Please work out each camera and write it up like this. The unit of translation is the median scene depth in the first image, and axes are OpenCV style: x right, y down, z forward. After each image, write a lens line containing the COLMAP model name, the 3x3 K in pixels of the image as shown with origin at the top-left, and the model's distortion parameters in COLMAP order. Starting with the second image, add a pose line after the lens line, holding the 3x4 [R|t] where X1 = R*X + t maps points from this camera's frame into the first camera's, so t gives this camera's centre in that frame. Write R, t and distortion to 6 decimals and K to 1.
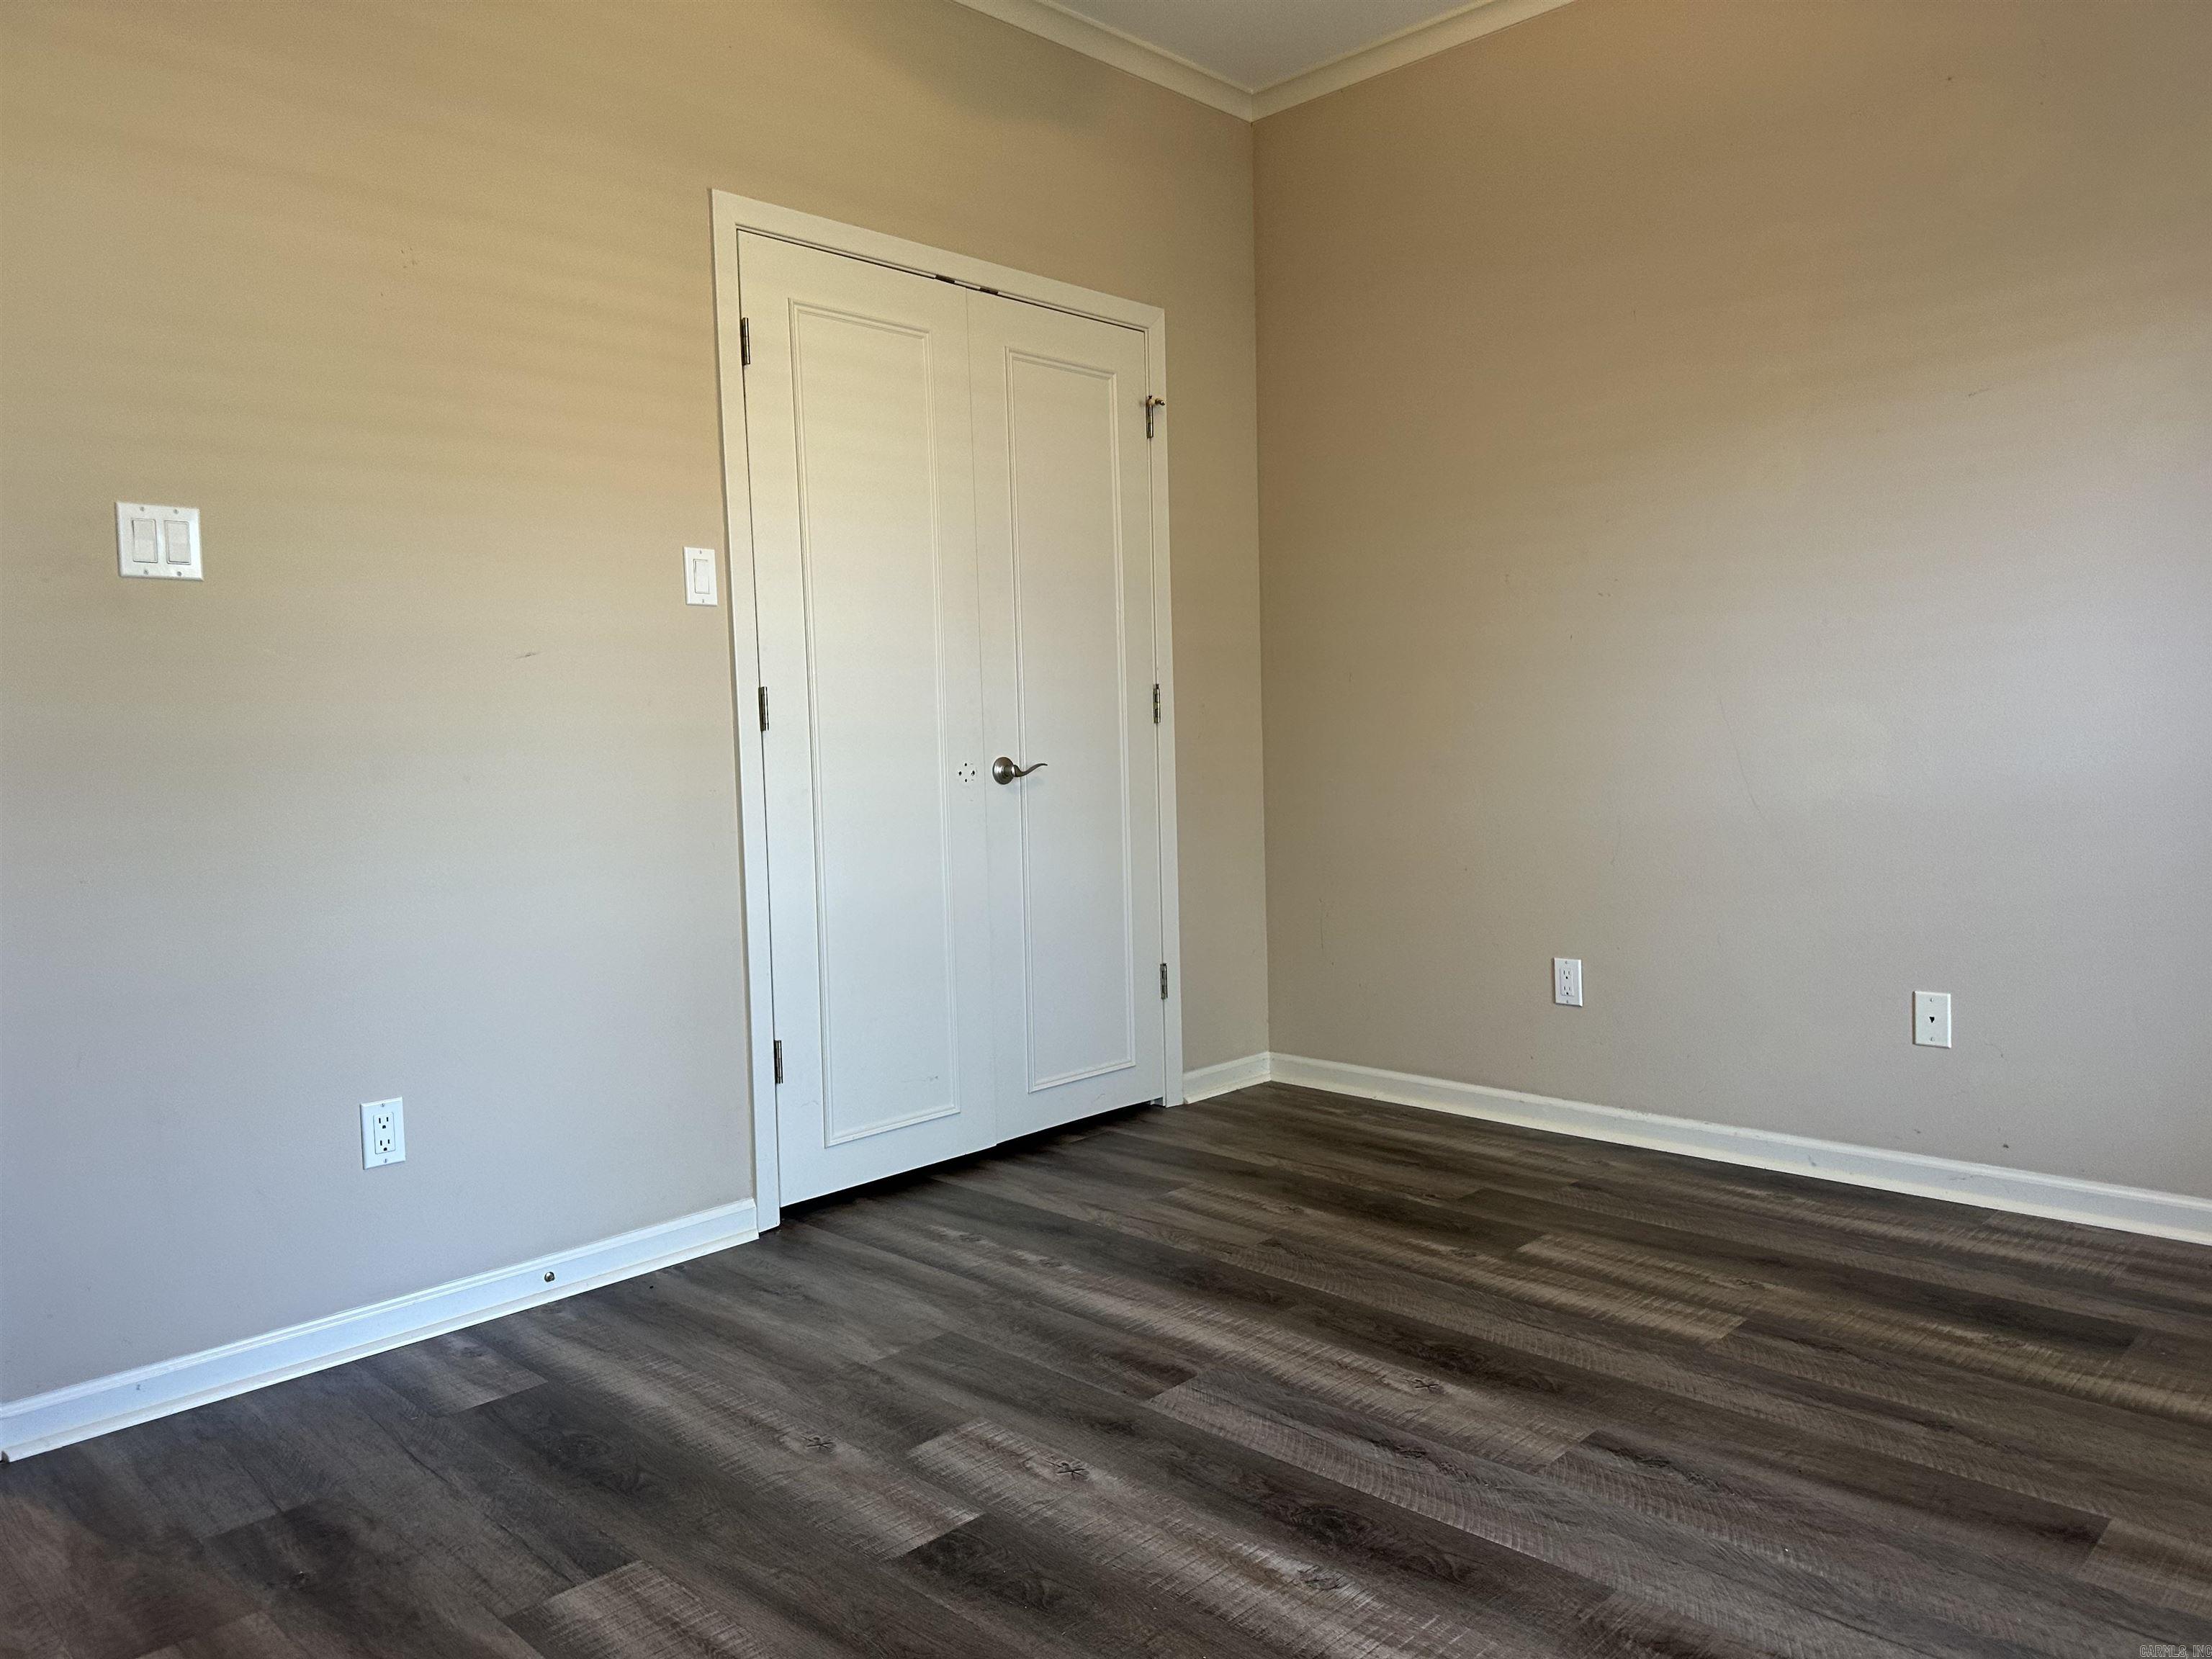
lens RADIAL K [[1555.7, 0, 1120.9], [0, 1555.7, 816.0], [0, 0, 1]] dist [0.069407, -0.100229]
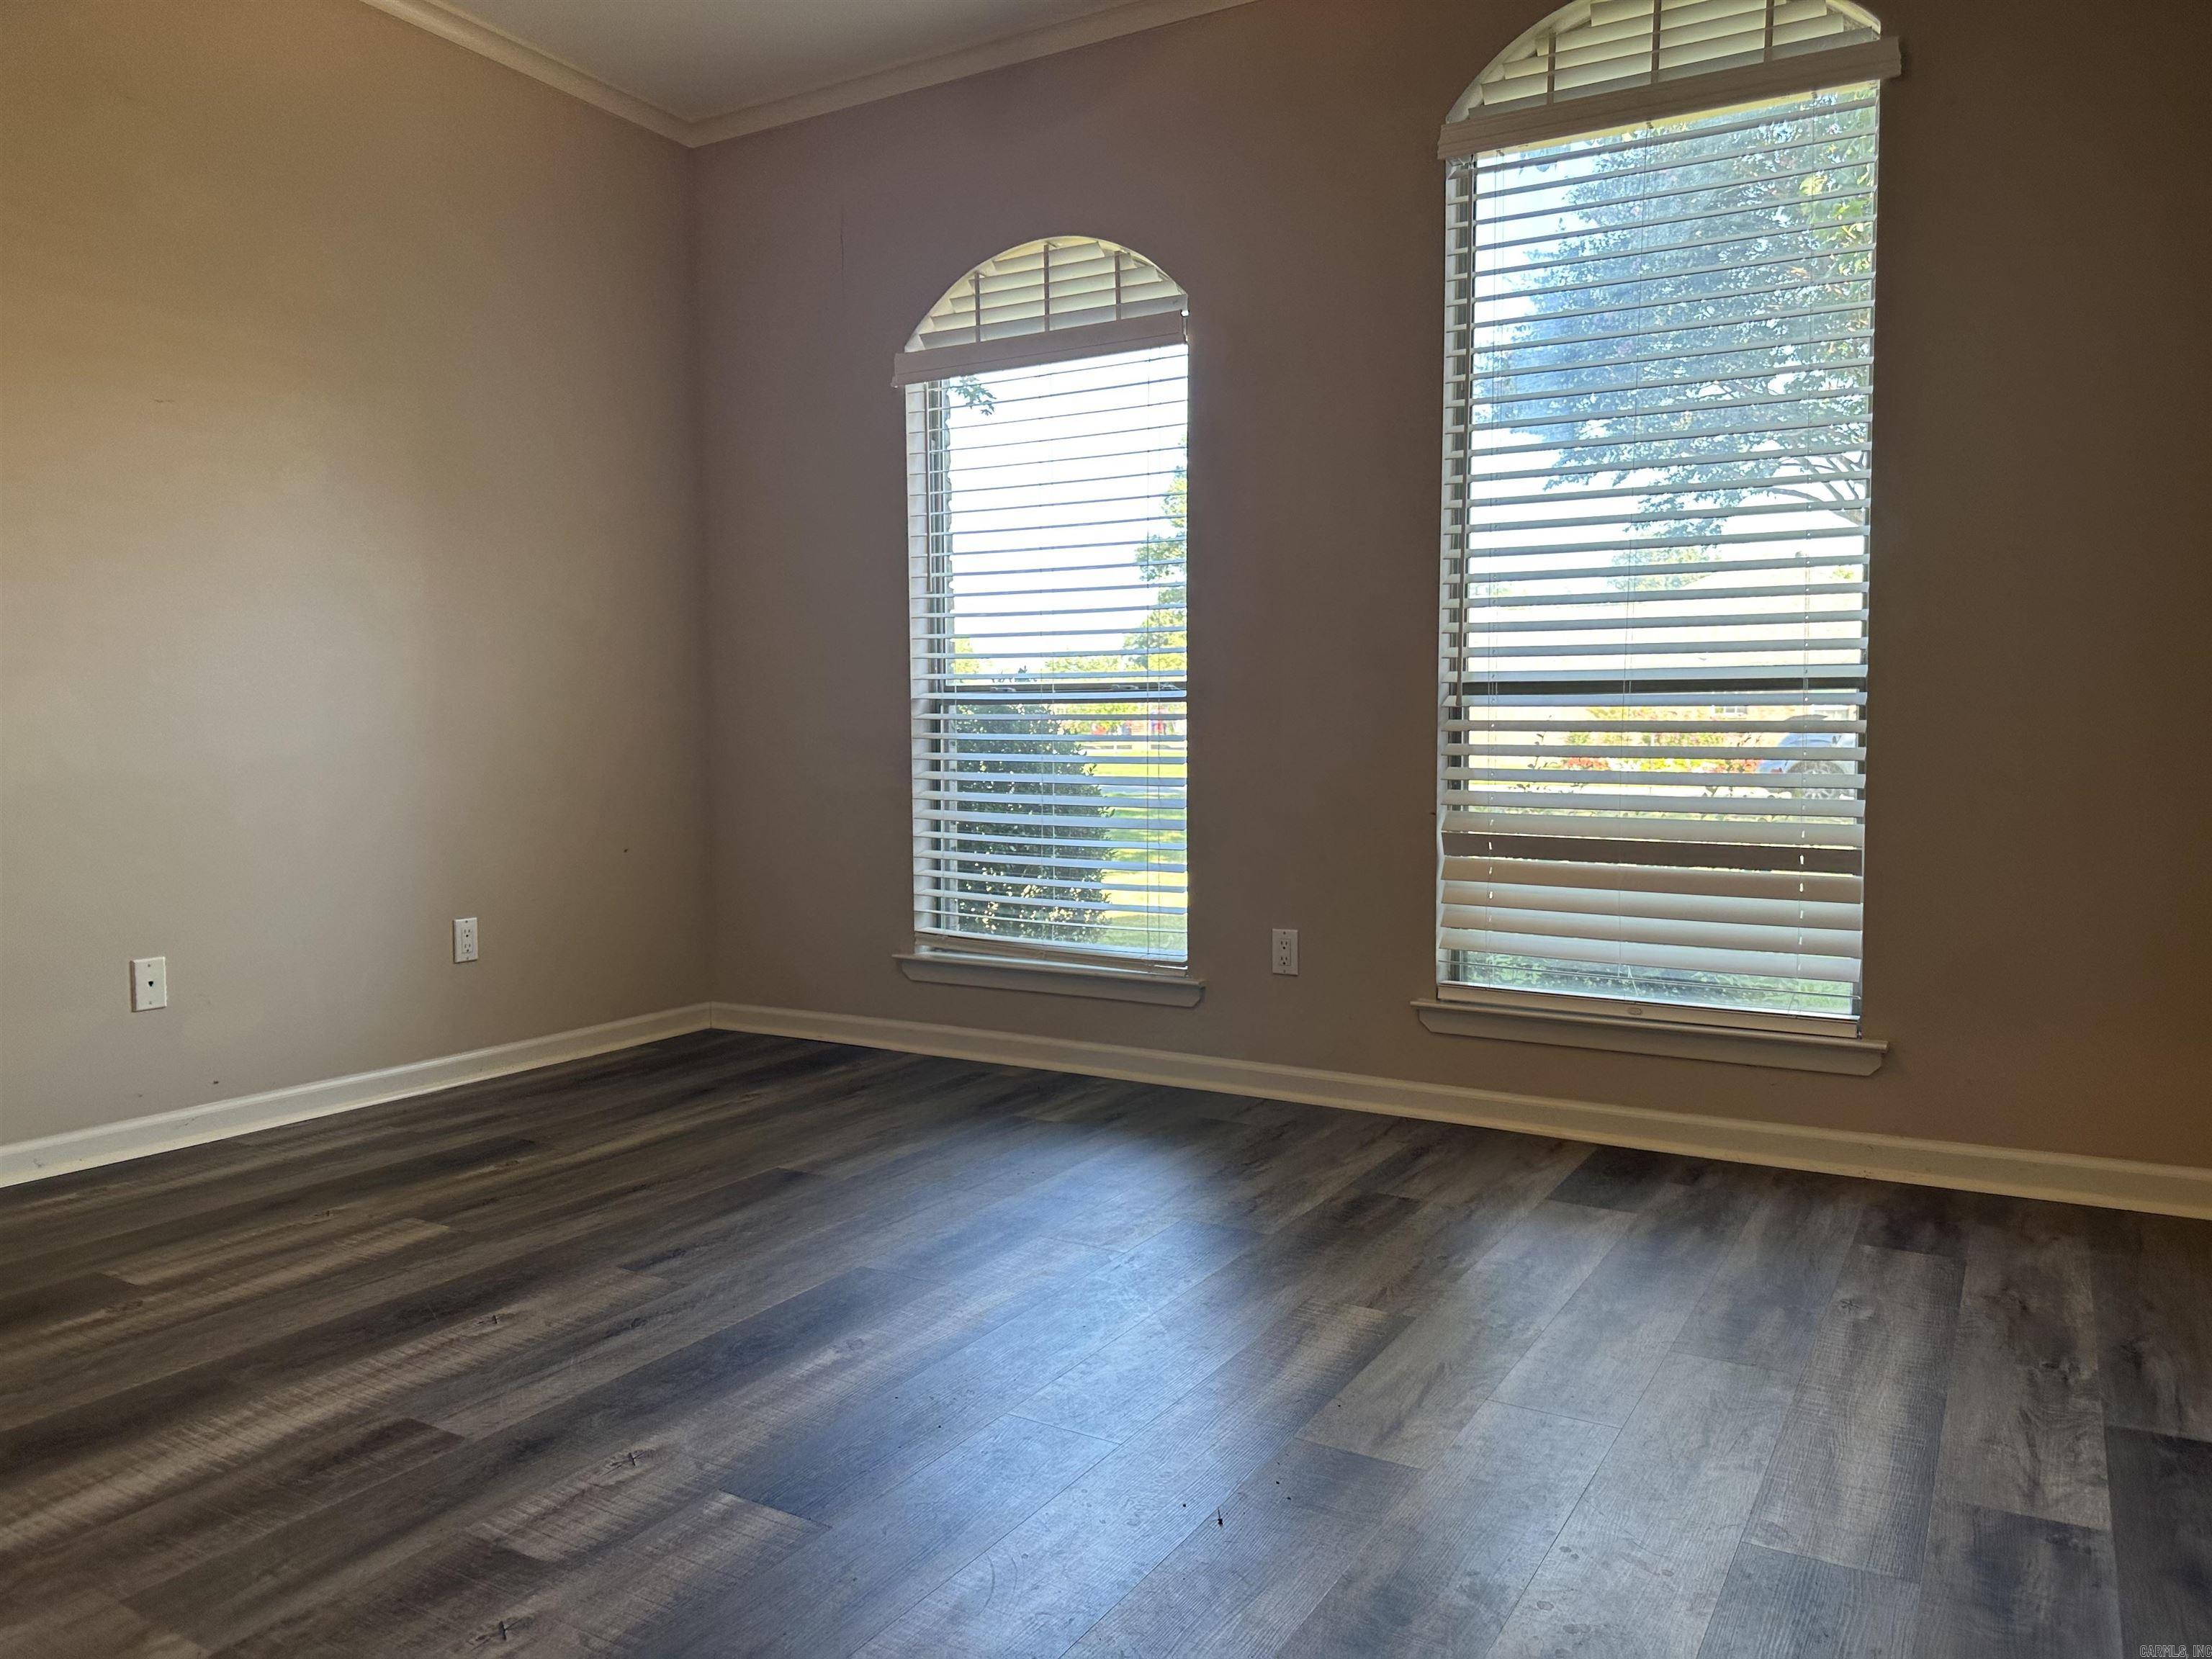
lens RADIAL K [[1555.0, 0, 1110.1], [0, 1555.0, 832.9], [0, 0, 1]] dist [0.030274, -0.030334]
pose [[-0.229929, -0.033154, 0.972642, -0.834301], [0.058466, 0.997144, 0.047810, 0.020036], [-0.971450, 0.067860, -0.227334, 0.778781]]
